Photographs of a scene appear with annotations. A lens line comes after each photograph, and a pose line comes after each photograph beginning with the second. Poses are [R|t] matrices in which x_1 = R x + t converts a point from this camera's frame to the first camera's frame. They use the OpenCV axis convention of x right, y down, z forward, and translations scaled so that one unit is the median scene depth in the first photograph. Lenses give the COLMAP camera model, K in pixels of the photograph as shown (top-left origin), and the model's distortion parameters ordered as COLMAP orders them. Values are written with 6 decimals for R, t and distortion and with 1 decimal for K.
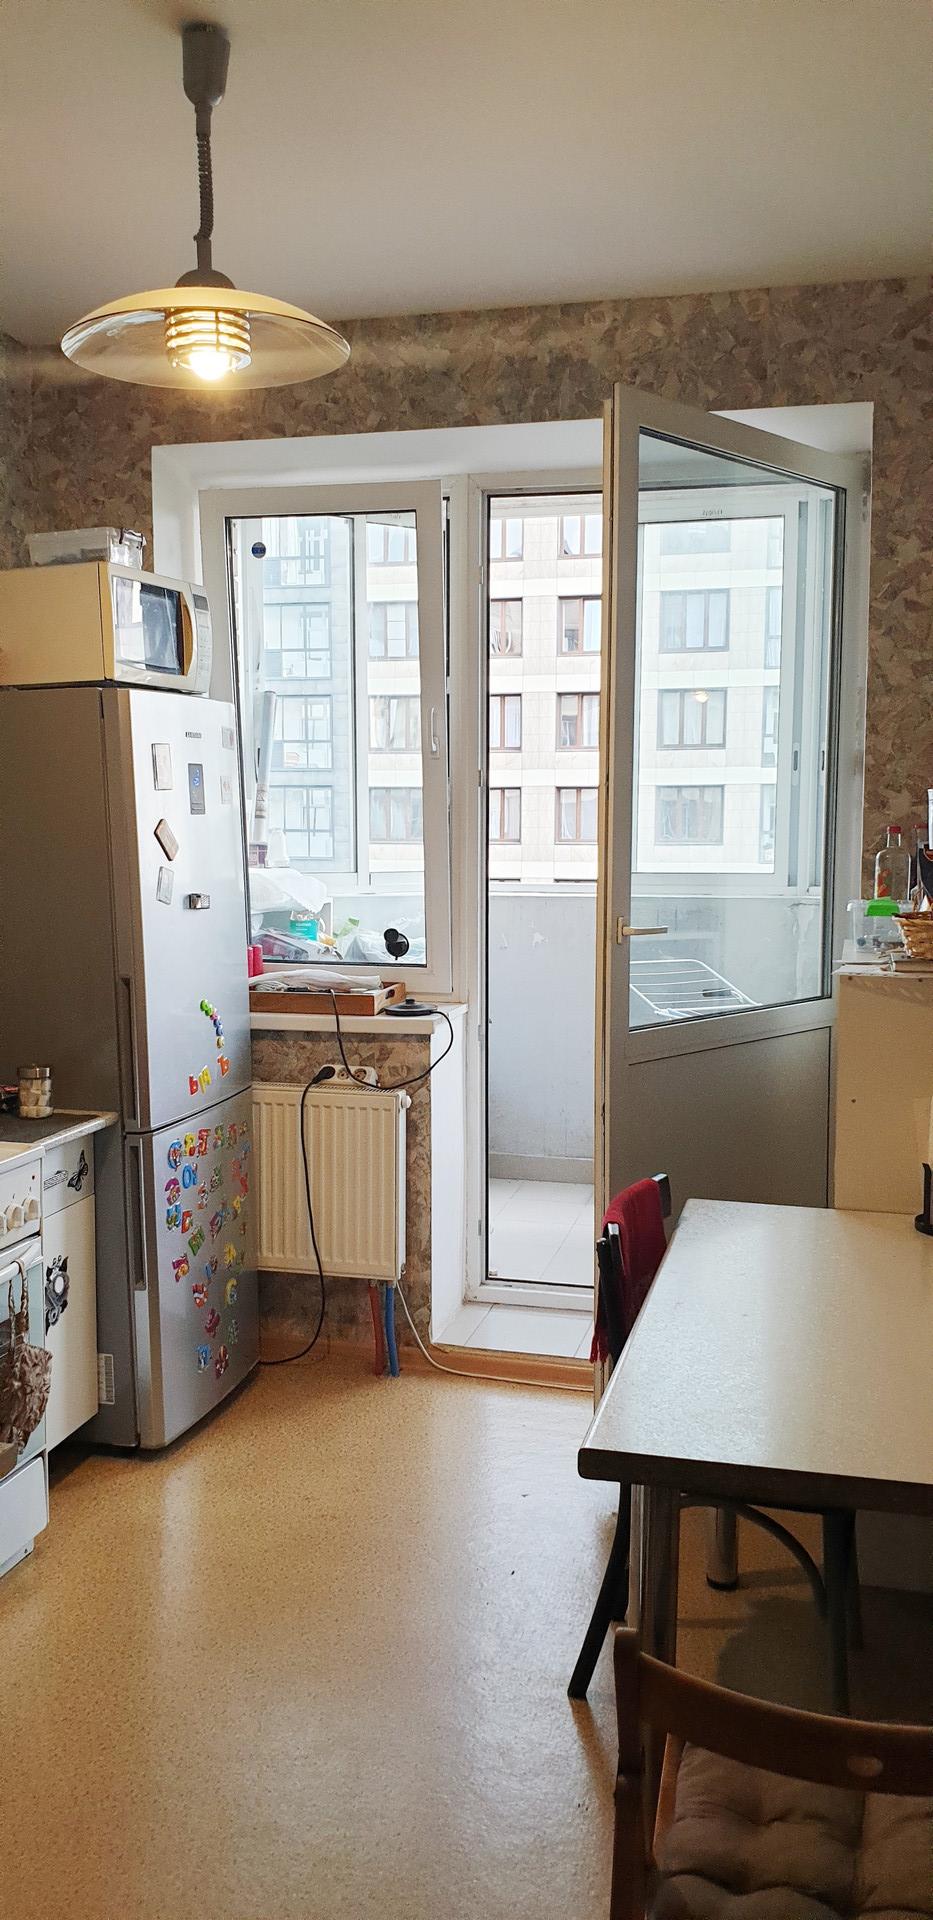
lens RADIAL K [[1492.8, 0, 457.4], [0, 1492.8, 973.9], [0, 0, 1]] dist [0.076430, -0.097443]
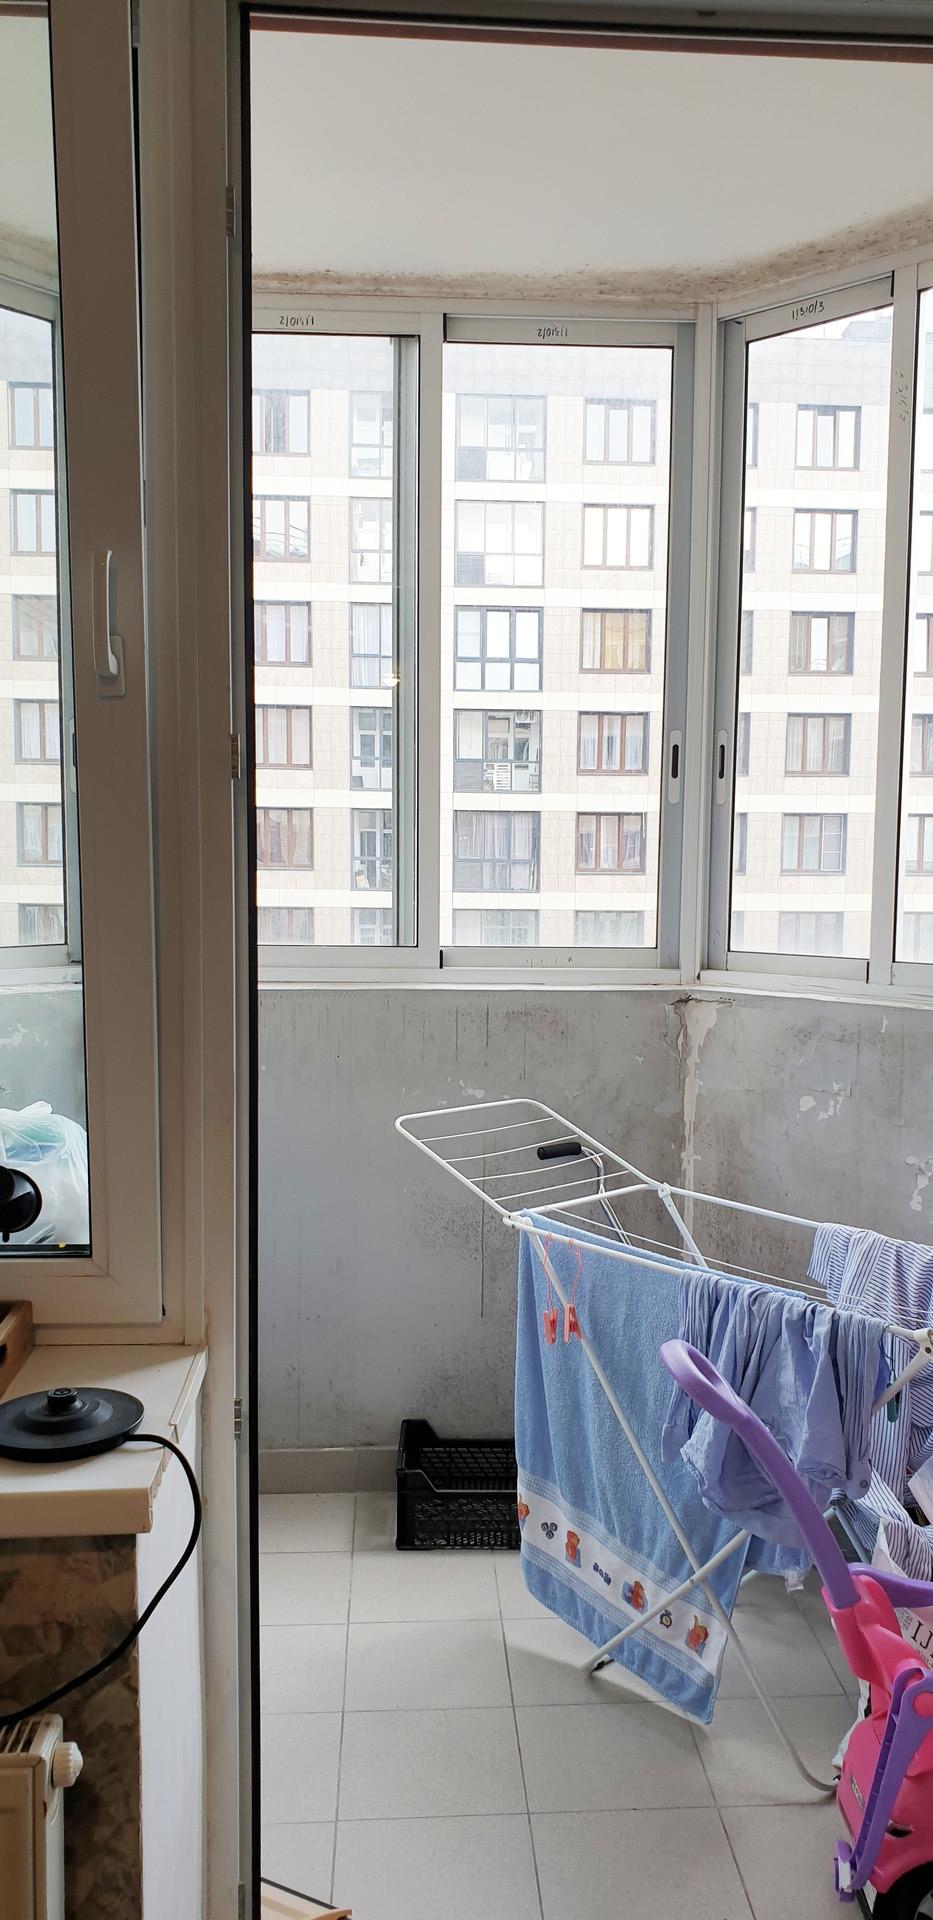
lens RADIAL K [[1492.8, 0, 498.1], [0, 1492.8, 1010.7], [0, 0, 1]] dist [0.076430, -0.097443]
pose [[0.951806, -0.022719, 0.305859, -0.041544], [0.019990, 0.999728, 0.012051, -0.075377], [-0.306050, -0.005356, 0.952001, 0.664745]]
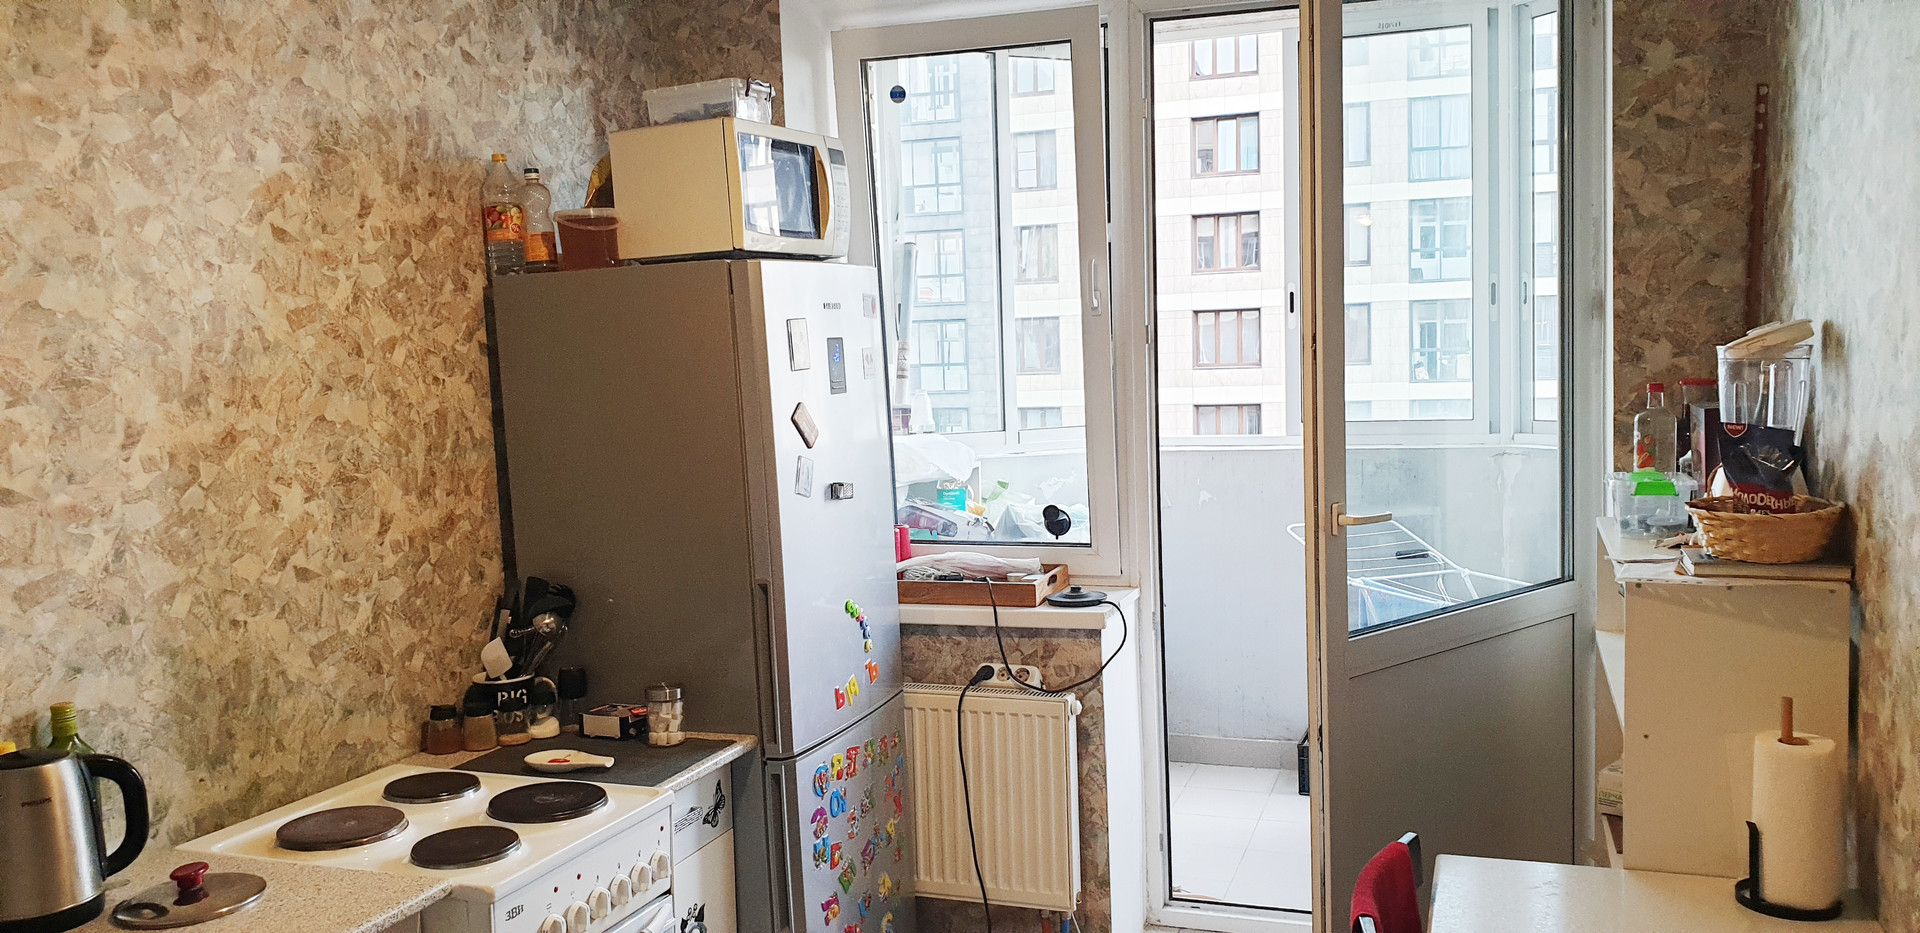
lens RADIAL K [[1492.8, 0, 956.1], [0, 1492.8, 485.8], [0, 0, 1]] dist [0.076430, -0.097443]
pose [[0.995498, -0.023880, -0.091722, -0.021011], [0.022912, 0.999670, -0.011592, -0.036347], [0.091968, 0.009438, 0.995717, 0.110233]]
